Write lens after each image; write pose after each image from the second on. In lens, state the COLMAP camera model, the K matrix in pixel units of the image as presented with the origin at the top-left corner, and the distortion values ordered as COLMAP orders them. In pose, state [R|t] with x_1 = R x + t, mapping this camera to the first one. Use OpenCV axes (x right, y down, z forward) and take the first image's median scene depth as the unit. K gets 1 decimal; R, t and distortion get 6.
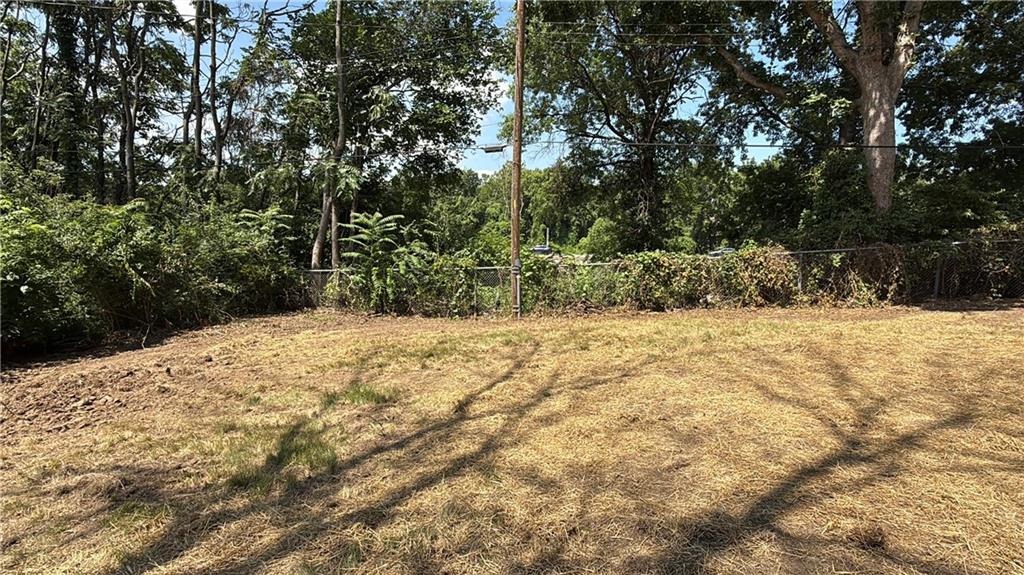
lens RADIAL K [[466.1, 0, 516.3], [0, 466.1, 288.2], [0, 0, 1]] dist [0.000245, -0.000337]
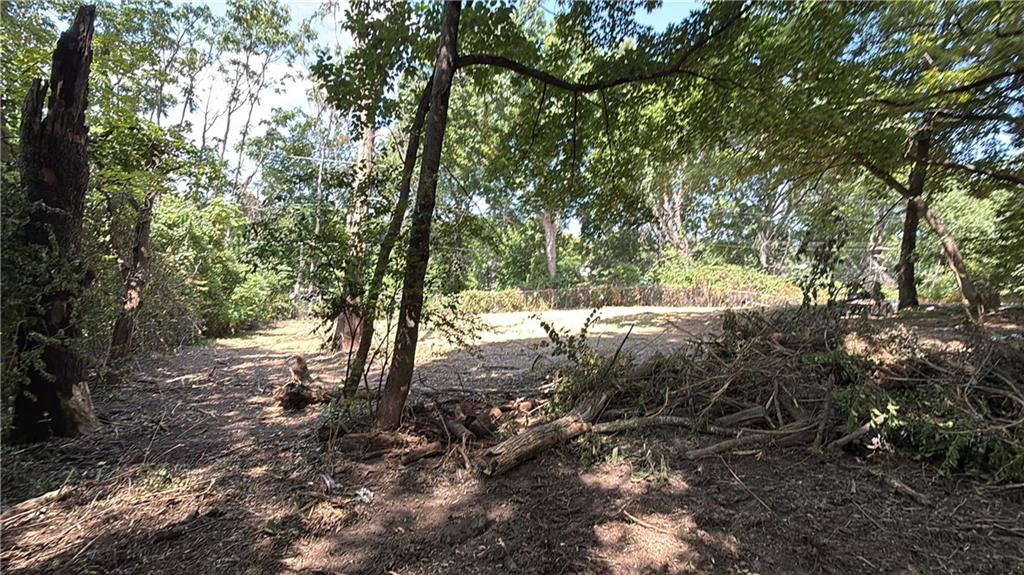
lens RADIAL K [[464.4, 0, 512.0], [0, 464.4, 287.5], [0, 0, 1]] dist [0.000006, -0.000085]
pose [[0.901741, 0.014324, 0.432039, -0.596017], [0.020320, 0.996941, -0.075466, 0.097250], [-0.431799, 0.076829, 0.898692, -1.330625]]
